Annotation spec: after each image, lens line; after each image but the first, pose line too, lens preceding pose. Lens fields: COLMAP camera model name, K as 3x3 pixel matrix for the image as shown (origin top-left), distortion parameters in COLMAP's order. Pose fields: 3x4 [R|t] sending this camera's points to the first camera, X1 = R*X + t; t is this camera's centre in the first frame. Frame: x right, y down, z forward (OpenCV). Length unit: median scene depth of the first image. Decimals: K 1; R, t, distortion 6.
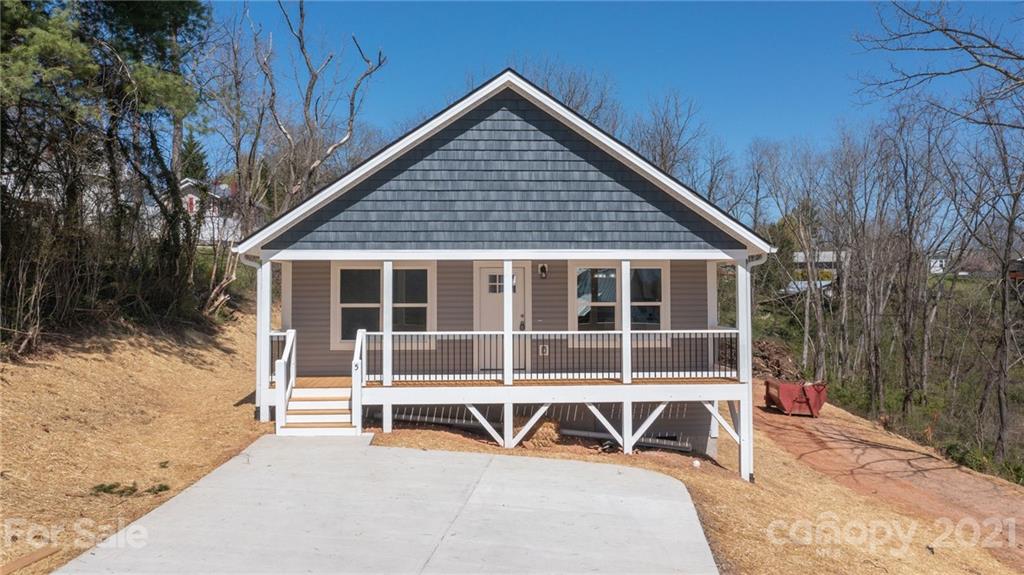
lens RADIAL K [[860.4, 0, 512.0], [0, 860.4, 285.8], [0, 0, 1]] dist [0.000441, 0.000425]
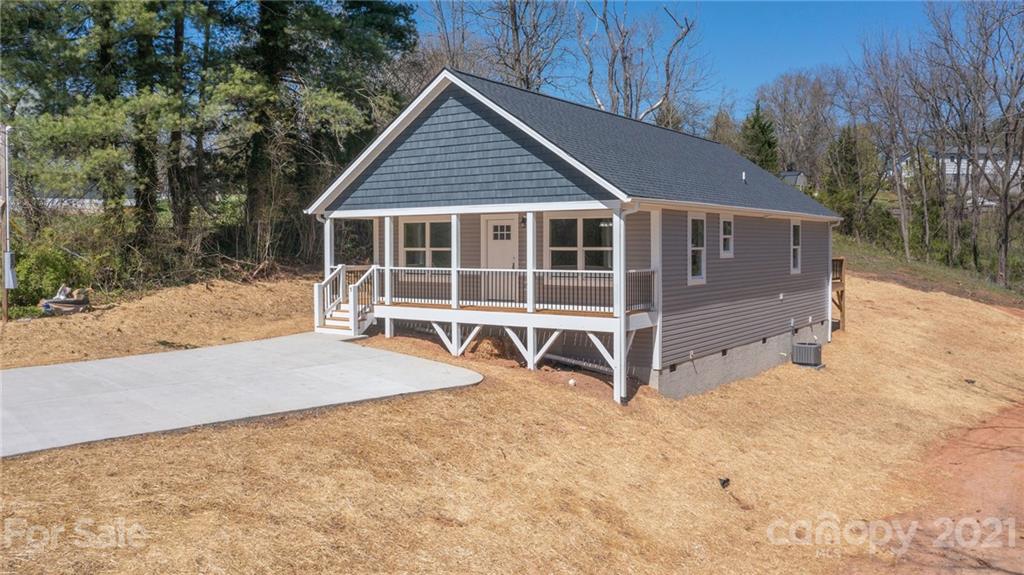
lens RADIAL K [[818.7, 0, 514.3], [0, 818.7, 281.0], [0, 0, 1]] dist [0.006975, 0.004932]
pose [[0.785691, 0.029178, -0.617931, 0.833606], [0.009806, 0.998174, 0.059600, -0.001627], [0.618541, -0.052886, 0.783970, 0.068316]]
